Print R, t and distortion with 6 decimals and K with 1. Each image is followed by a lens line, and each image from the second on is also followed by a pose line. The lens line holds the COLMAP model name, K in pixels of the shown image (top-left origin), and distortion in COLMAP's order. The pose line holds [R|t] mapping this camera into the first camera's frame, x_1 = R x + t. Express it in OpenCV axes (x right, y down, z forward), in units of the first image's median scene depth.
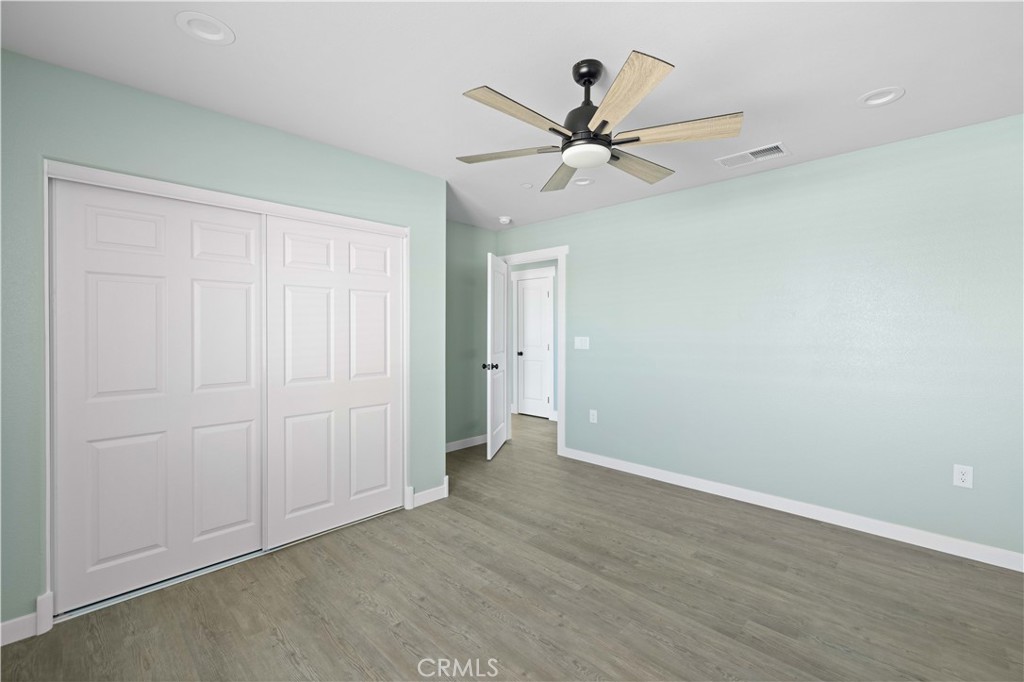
lens RADIAL K [[434.6, 0, 512.8], [0, 434.6, 331.8], [0, 0, 1]] dist [0.000065, 0.000230]
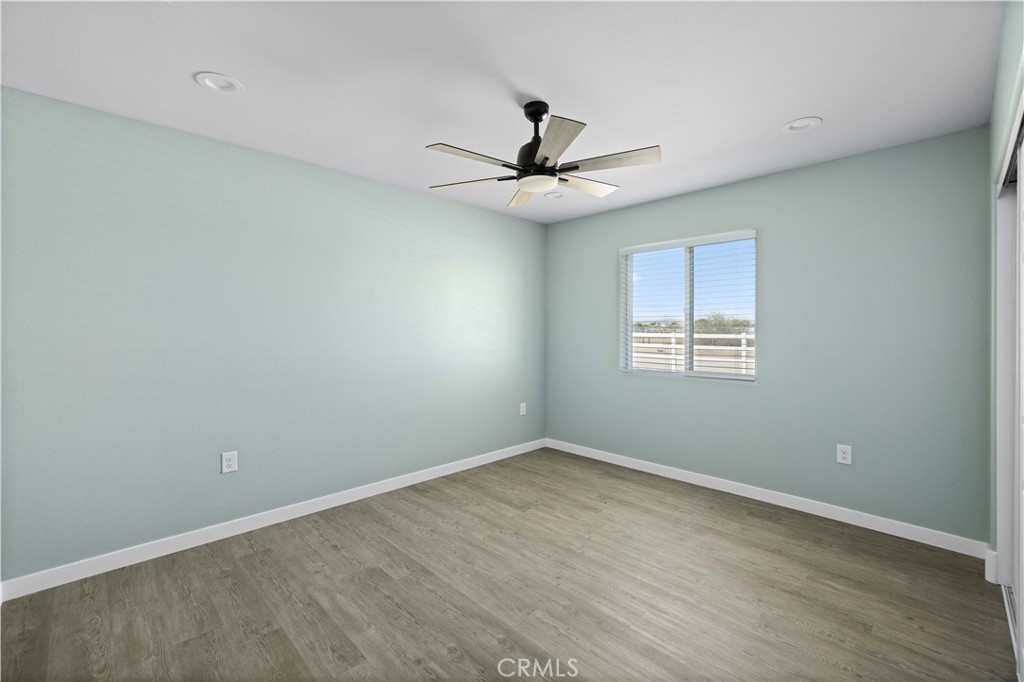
lens RADIAL K [[434.6, 0, 512.8], [0, 434.6, 331.8], [0, 0, 1]] dist [0.000065, 0.000230]
pose [[-0.999881, -0.000532, 0.015396, 0.202138], [-0.000316, 0.999902, 0.014006, -0.011925], [-0.015402, 0.013999, -0.999783, 2.028122]]
